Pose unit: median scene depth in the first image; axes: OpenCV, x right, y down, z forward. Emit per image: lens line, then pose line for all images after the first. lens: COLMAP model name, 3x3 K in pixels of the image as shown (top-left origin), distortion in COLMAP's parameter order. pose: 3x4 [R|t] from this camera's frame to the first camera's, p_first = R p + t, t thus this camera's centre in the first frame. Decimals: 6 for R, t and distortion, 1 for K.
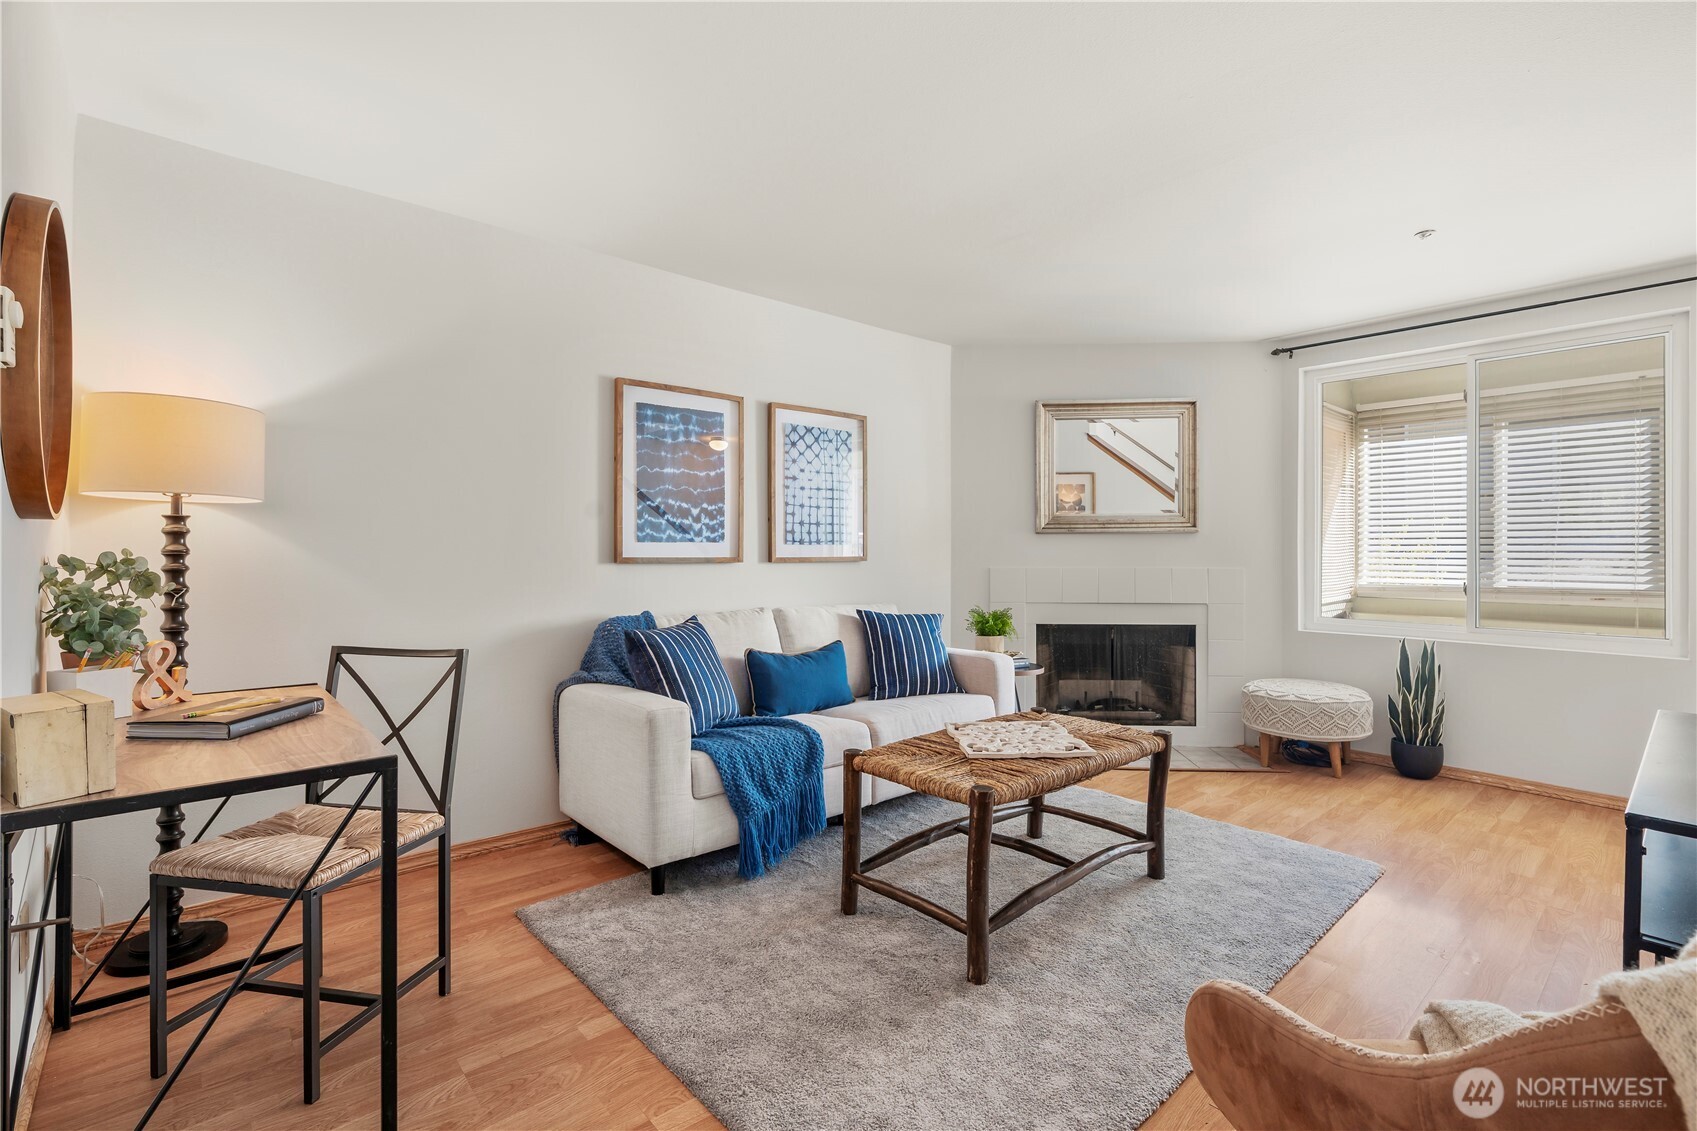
lens RADIAL K [[750.1, 0, 849.7], [0, 750.1, 555.7], [0, 0, 1]] dist [-0.010218, 0.000639]
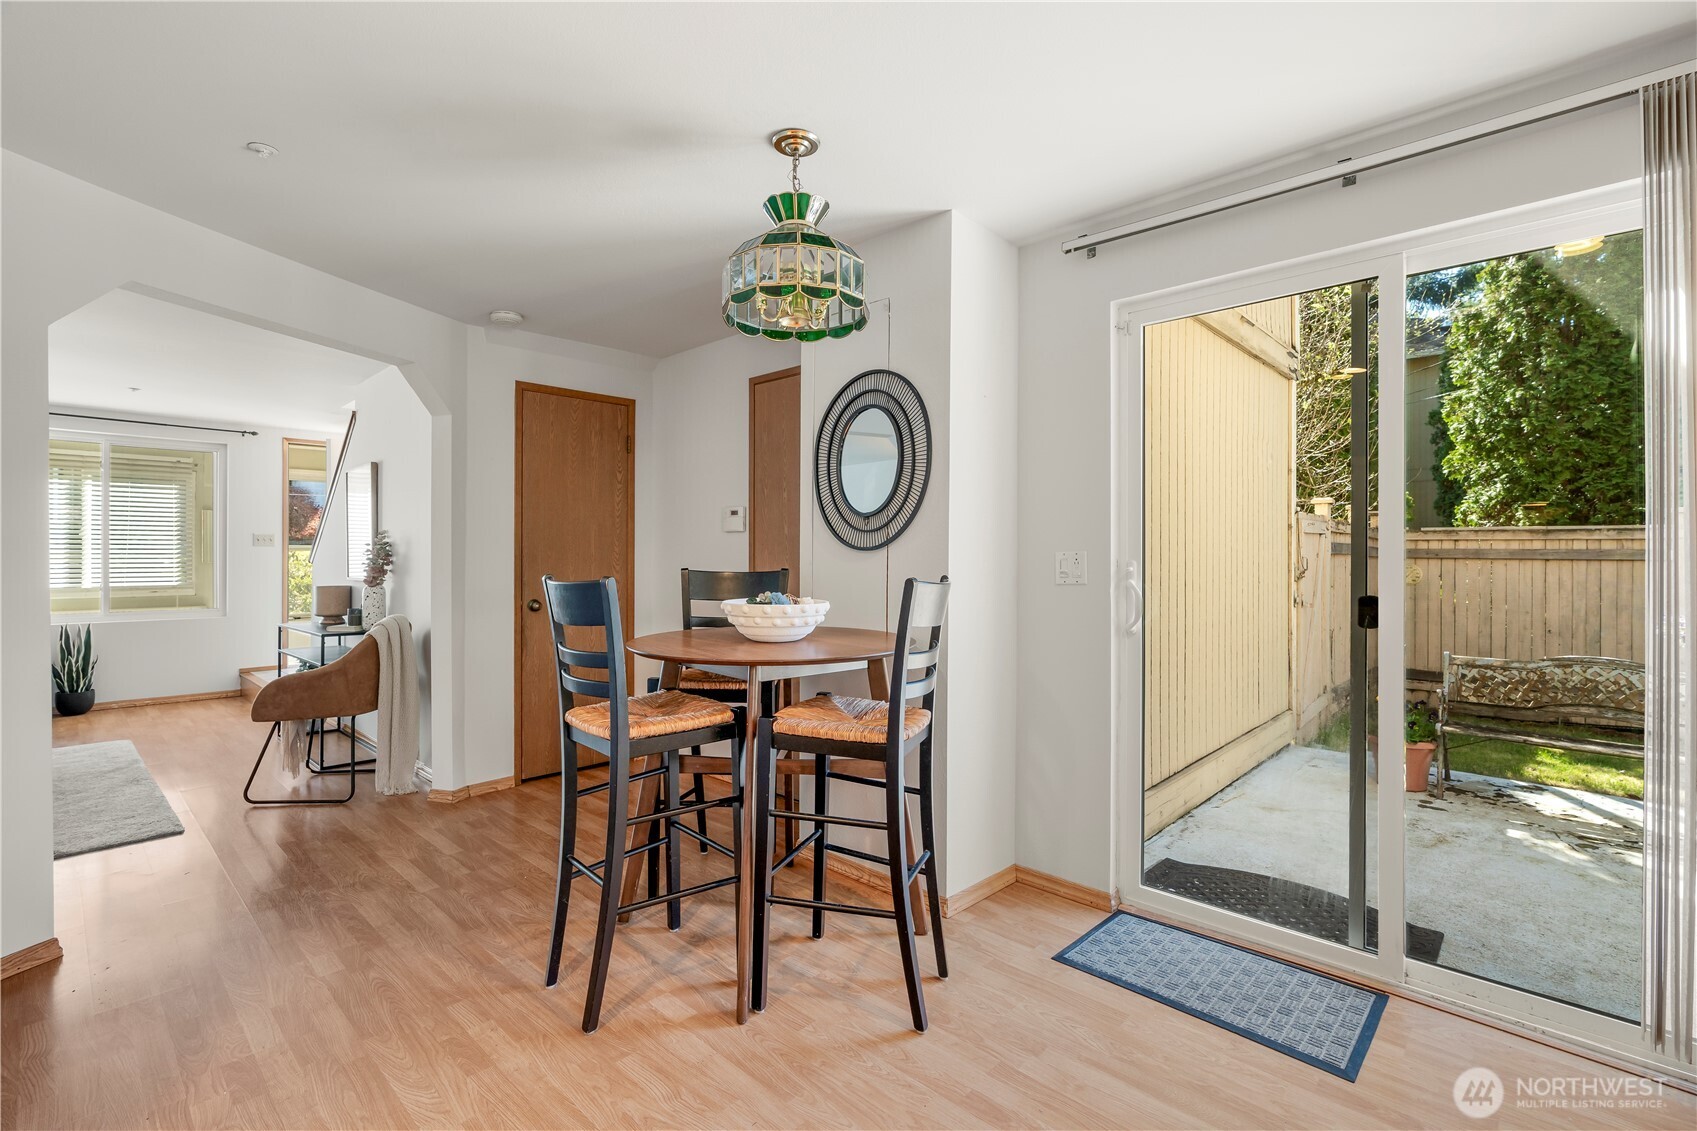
lens RADIAL K [[750.1, 0, 849.7], [0, 750.1, 555.7], [0, 0, 1]] dist [-0.010218, 0.000639]
pose [[-0.119969, -0.002041, 0.992776, -0.901249], [-0.001000, 0.999998, 0.001935, -0.028410], [-0.992777, -0.000760, -0.119971, -0.366420]]
